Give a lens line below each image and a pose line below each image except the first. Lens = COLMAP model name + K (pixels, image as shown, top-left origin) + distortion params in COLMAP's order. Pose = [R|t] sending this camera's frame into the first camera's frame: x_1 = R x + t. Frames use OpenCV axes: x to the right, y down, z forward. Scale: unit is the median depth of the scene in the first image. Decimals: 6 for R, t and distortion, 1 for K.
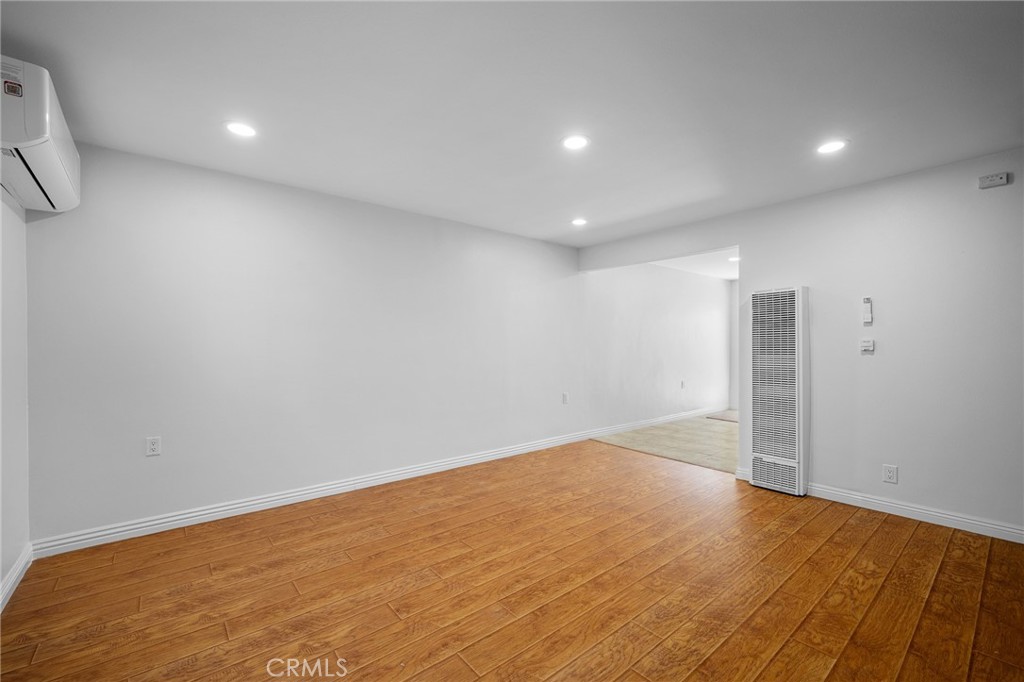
lens RADIAL K [[430.3, 0, 509.9], [0, 430.3, 344.8], [0, 0, 1]] dist [0.000773, -0.000443]
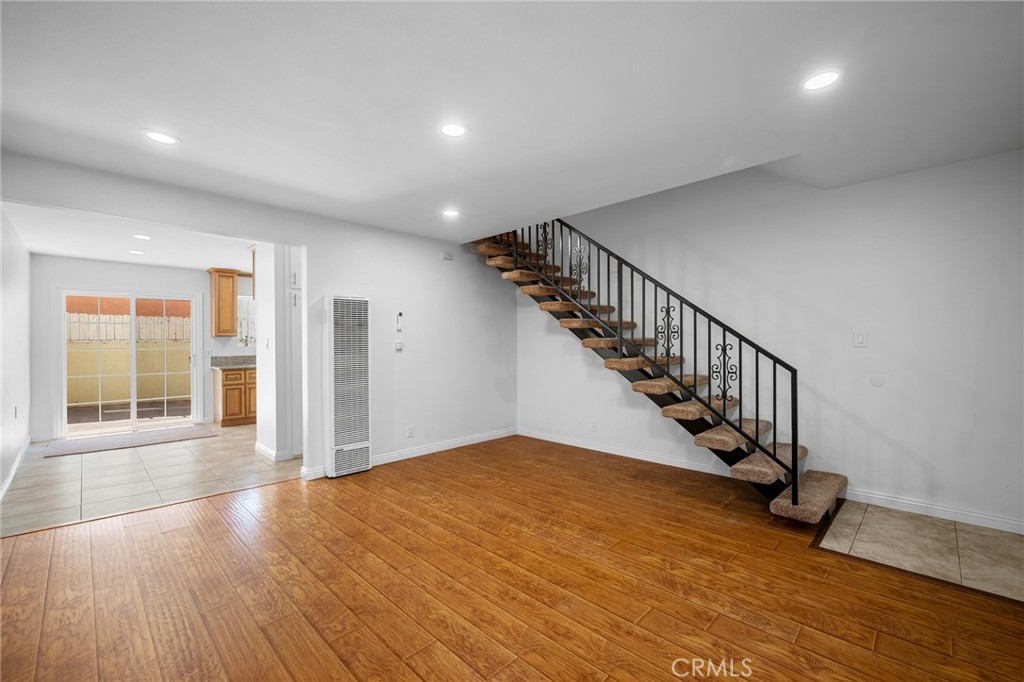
lens RADIAL K [[430.3, 0, 525.1], [0, 430.3, 346.9], [0, 0, 1]] dist [0.000773, -0.000443]
pose [[-0.122158, -0.004836, 0.992499, -0.751712], [0.006569, 0.999962, 0.005681, -0.000853], [-0.992489, 0.007213, -0.122122, 0.897750]]
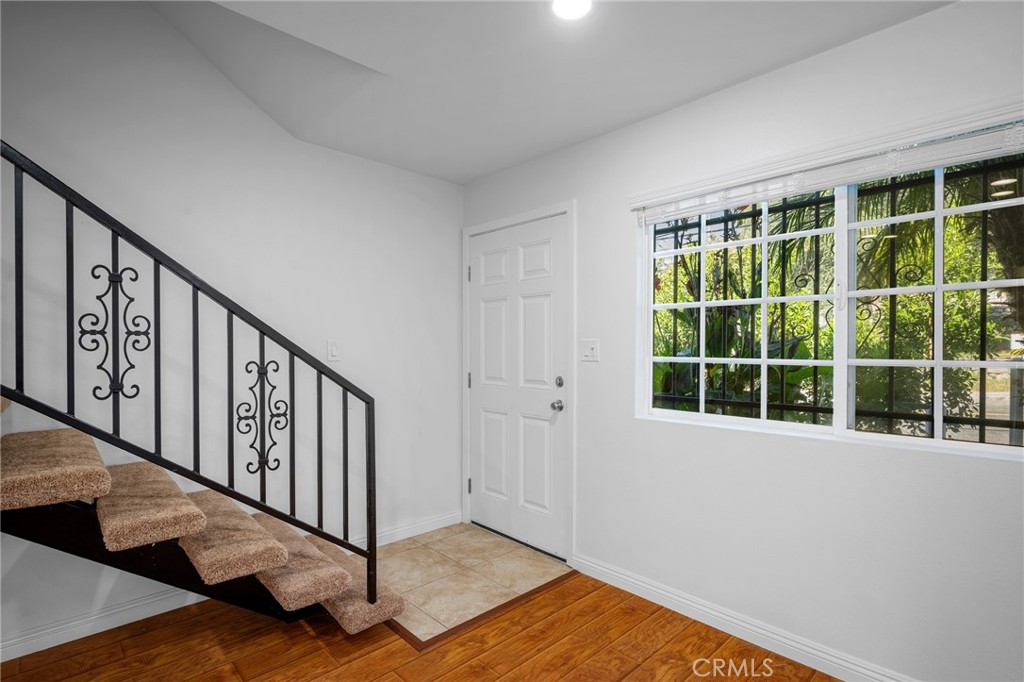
lens RADIAL K [[495.3, 0, 510.9], [0, 495.3, 353.7], [0, 0, 1]] dist [-0.004554, -0.000554]
pose [[-0.997352, 0.000692, -0.072717, 0.035671], [-0.000050, 0.999948, 0.010194, -0.015902], [0.072720, 0.010170, -0.997301, 0.929094]]
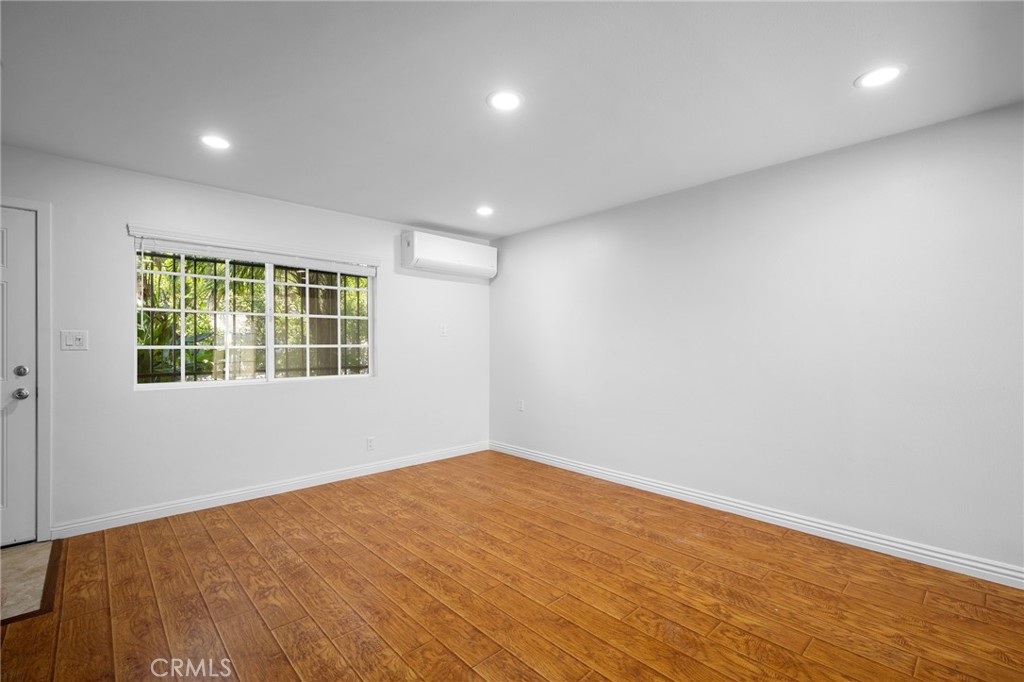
lens RADIAL K [[448.6, 0, 516.4], [0, 448.6, 352.0], [0, 0, 1]] dist [0.000532, 0.000993]
pose [[0.064693, 0.017821, -0.997746, 0.939548], [0.000731, 0.999839, 0.017905, -0.003731], [0.997905, -0.001887, 0.064669, 0.905215]]
